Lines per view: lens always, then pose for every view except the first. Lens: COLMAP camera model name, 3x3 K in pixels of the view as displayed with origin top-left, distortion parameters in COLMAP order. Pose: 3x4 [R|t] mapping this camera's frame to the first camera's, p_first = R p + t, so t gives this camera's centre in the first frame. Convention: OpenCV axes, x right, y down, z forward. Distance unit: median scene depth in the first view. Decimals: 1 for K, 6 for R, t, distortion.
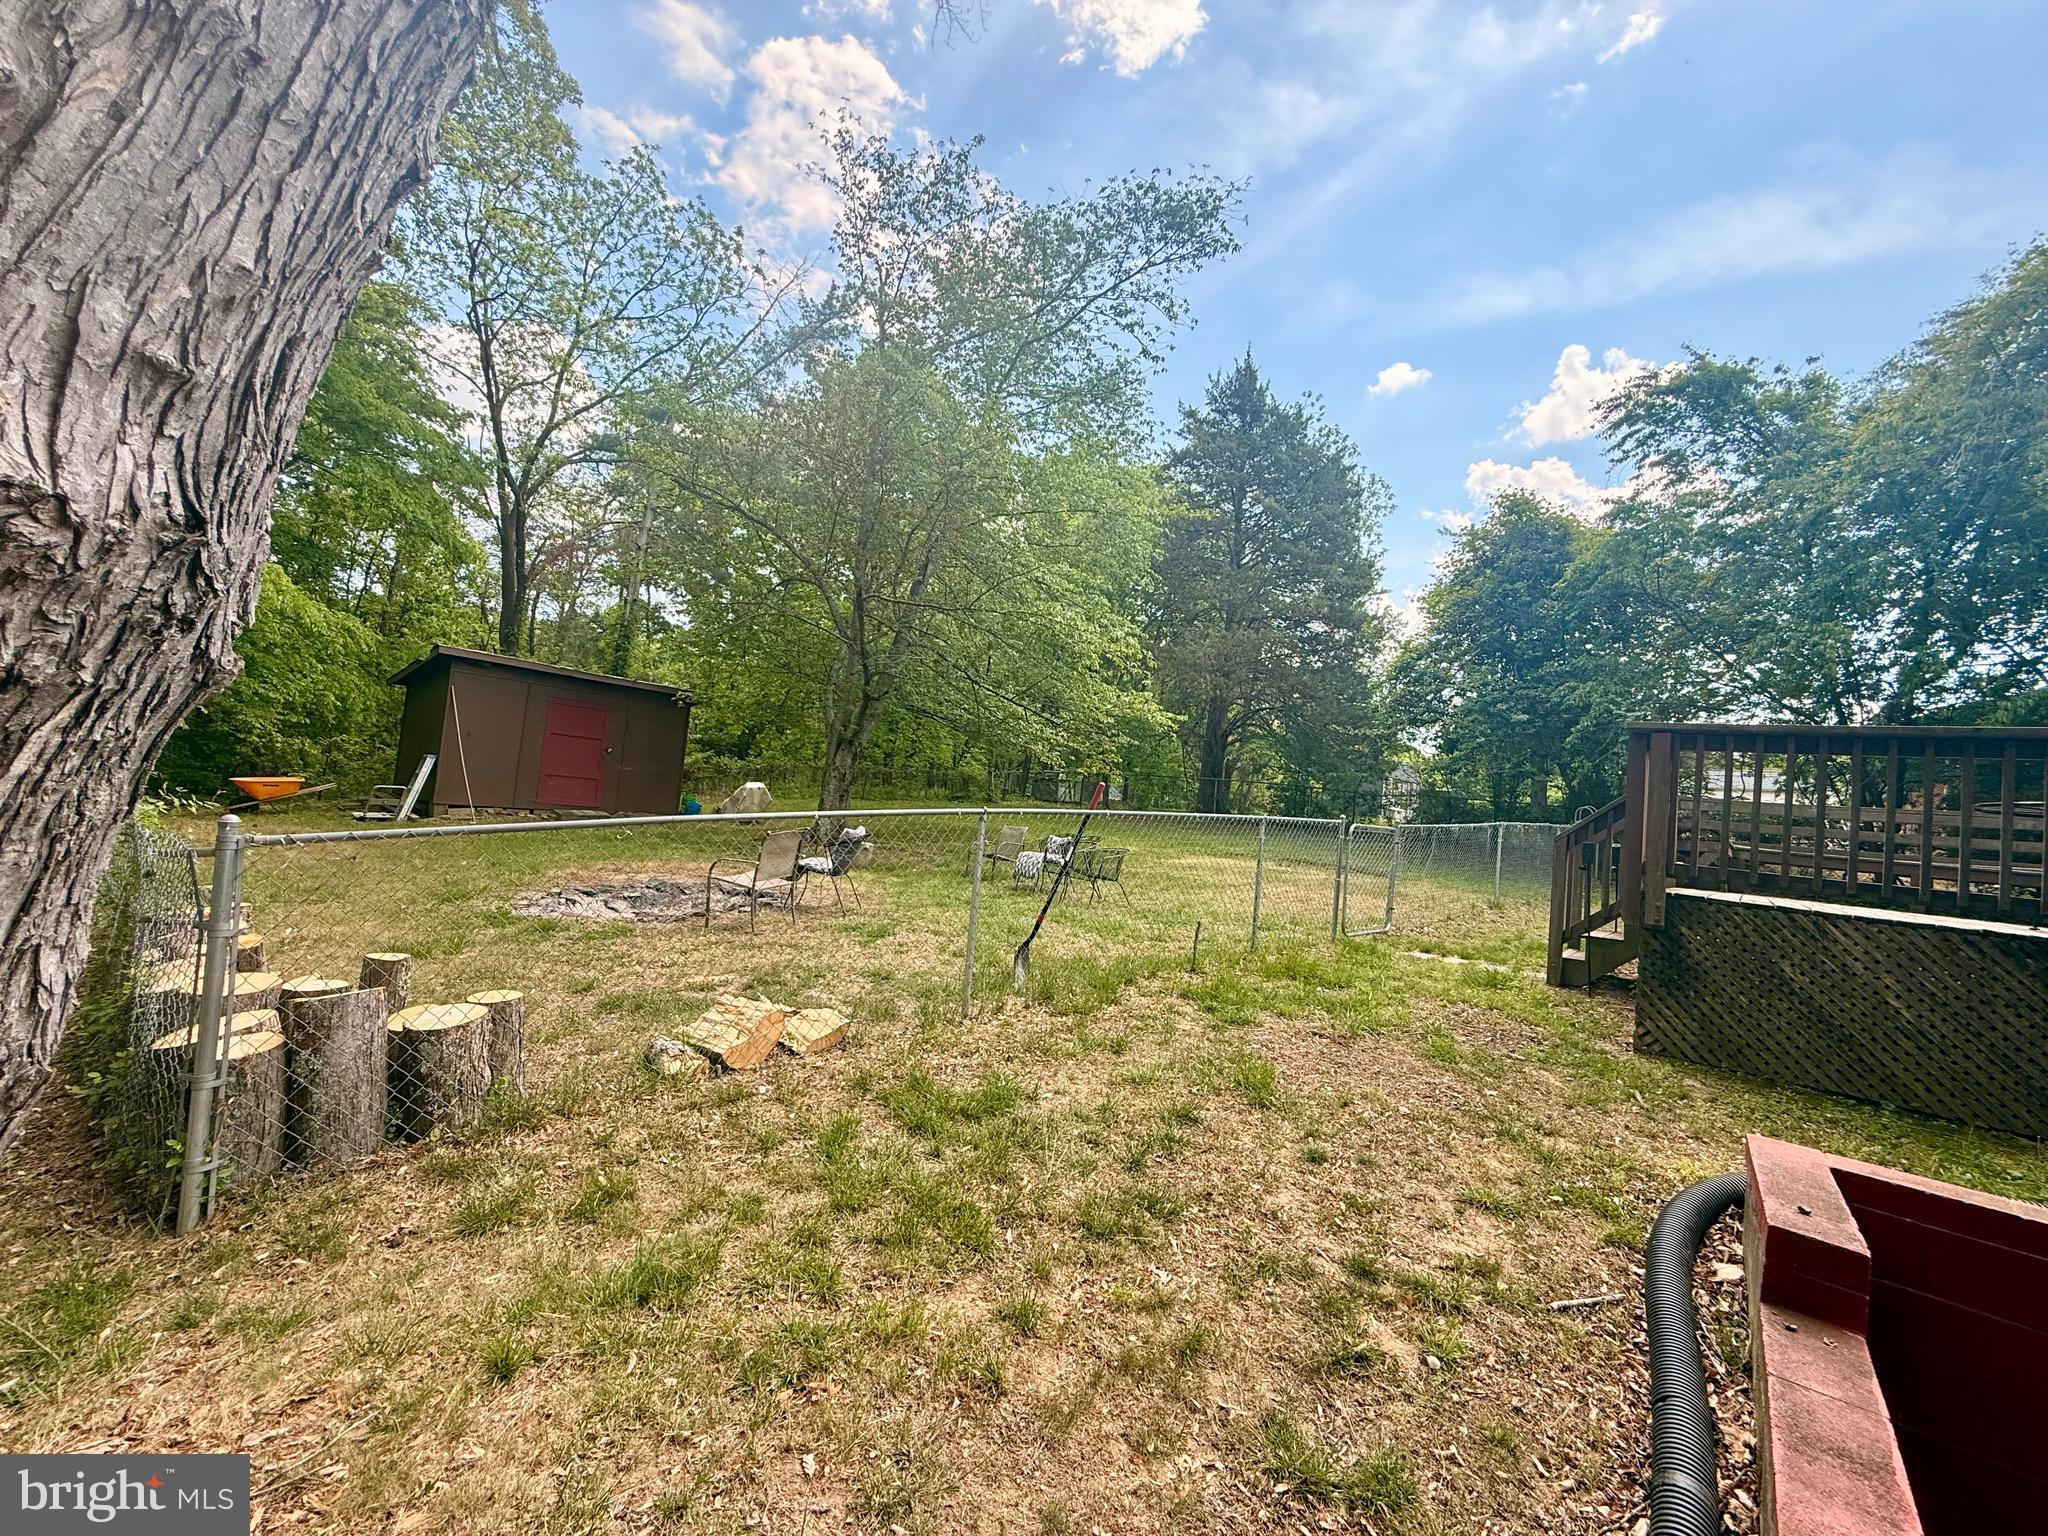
lens RADIAL K [[818.1, 0, 1023.1], [0, 818.1, 769.8], [0, 0, 1]] dist [-0.000888, 0.000270]
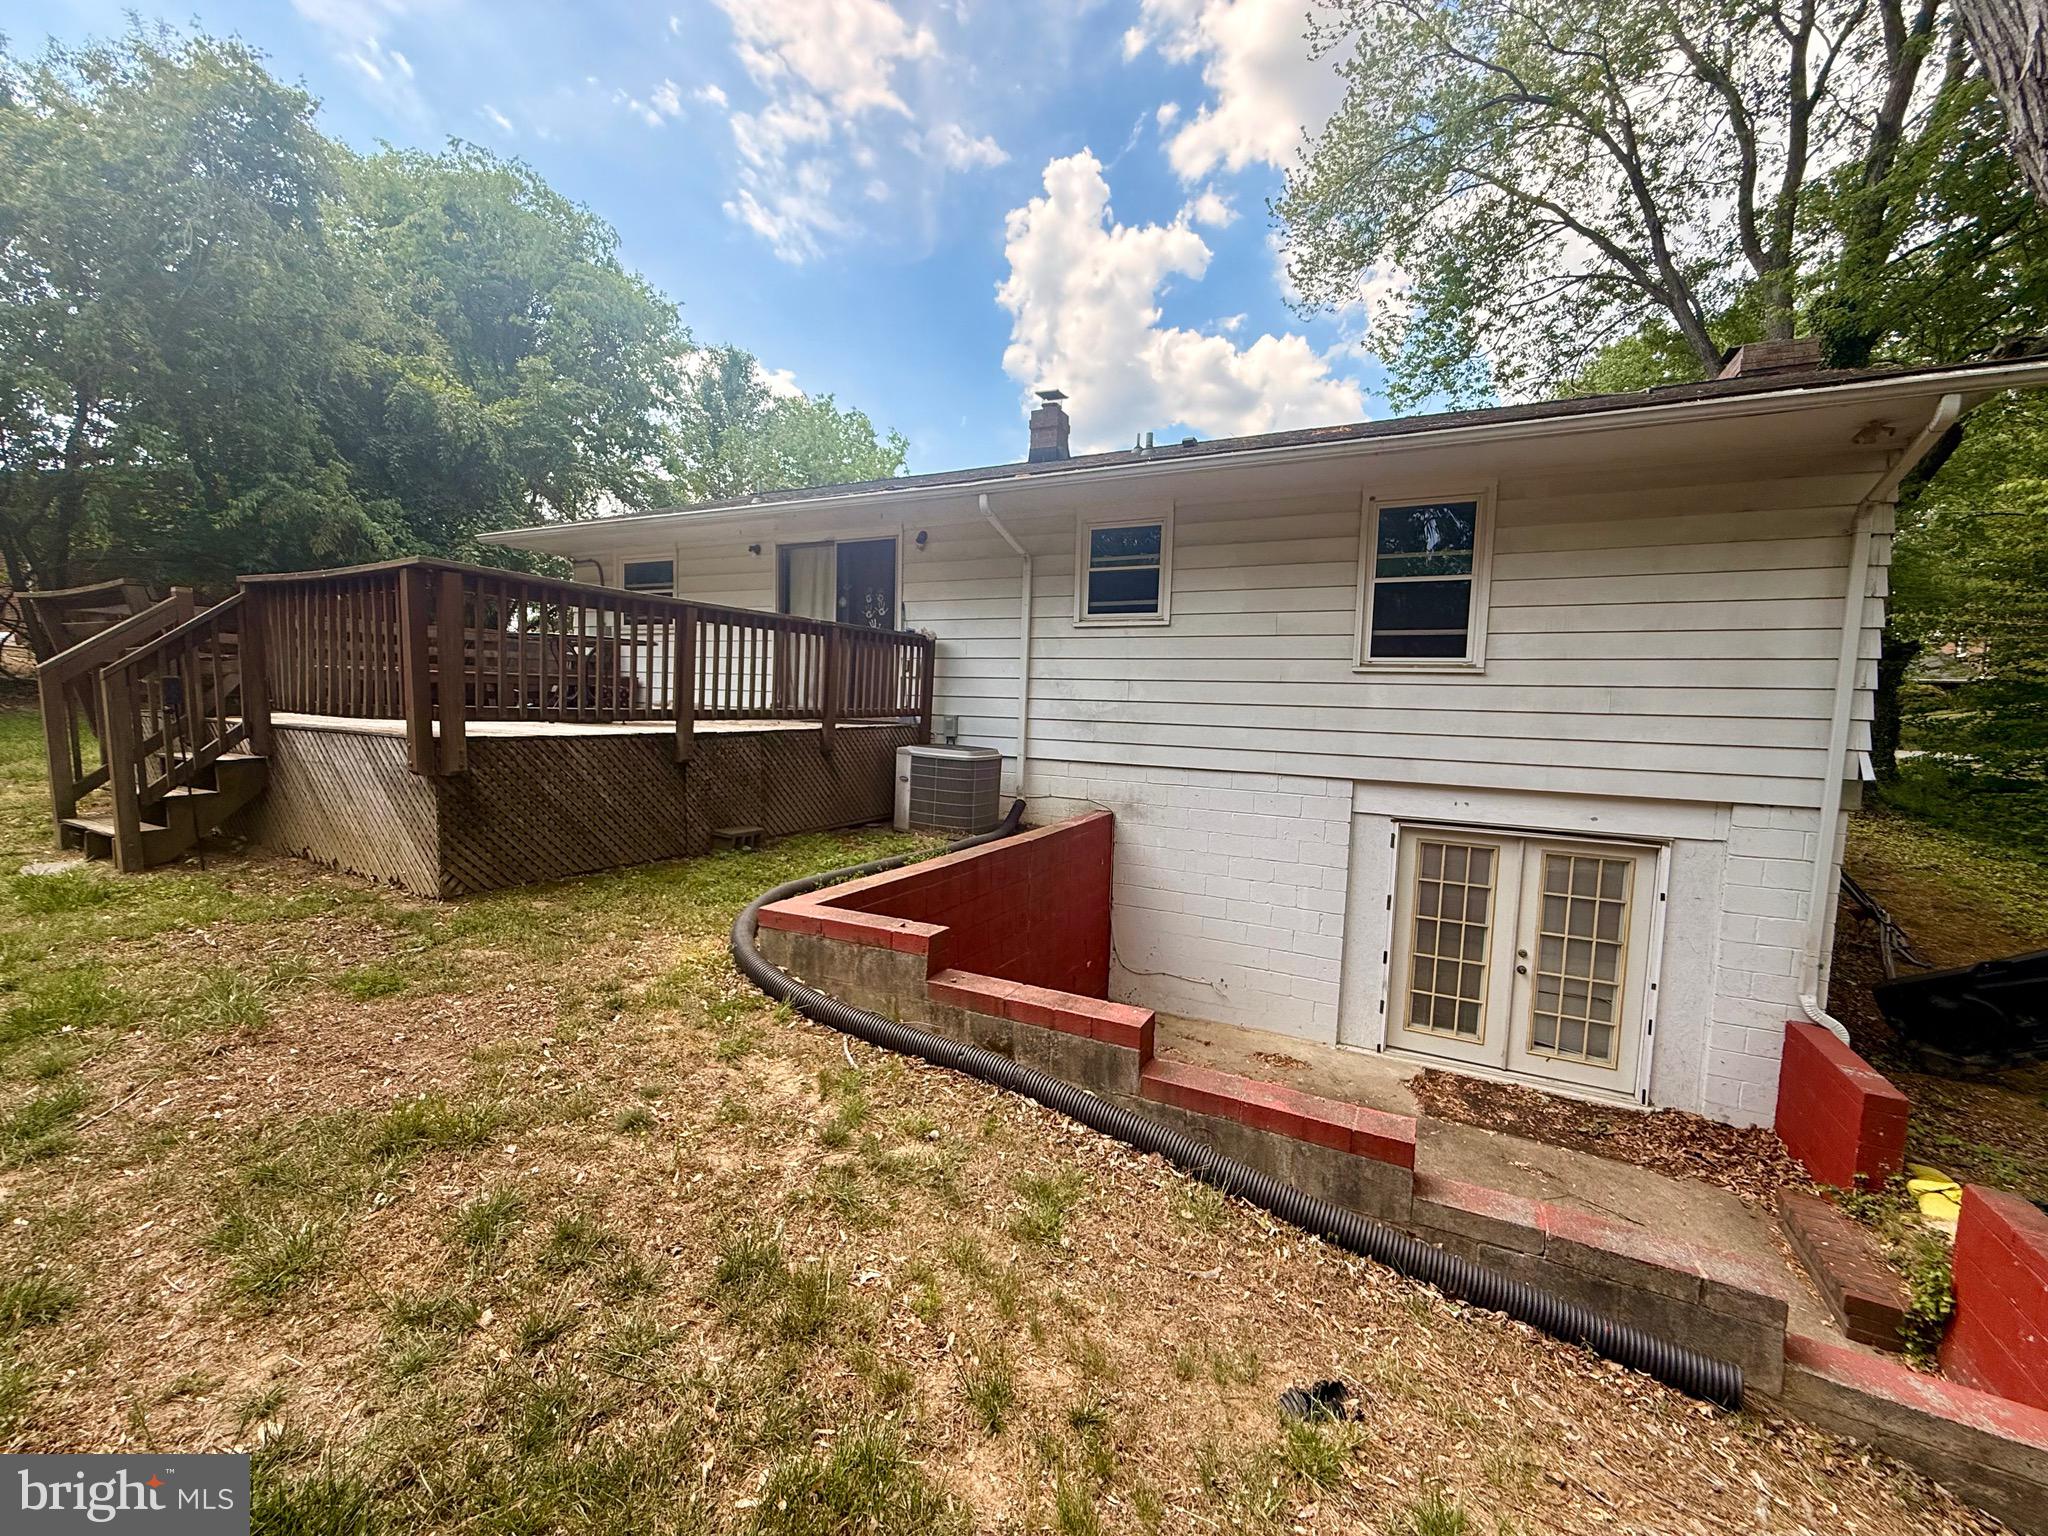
lens RADIAL K [[818.1, 0, 1026.1], [0, 818.1, 758.6], [0, 0, 1]] dist [-0.000888, 0.000270]
pose [[-0.247619, -0.175976, 0.952742, -0.553560], [-0.100617, 0.982720, 0.155363, -0.077610], [-0.963619, -0.057391, -0.261047, 0.989410]]
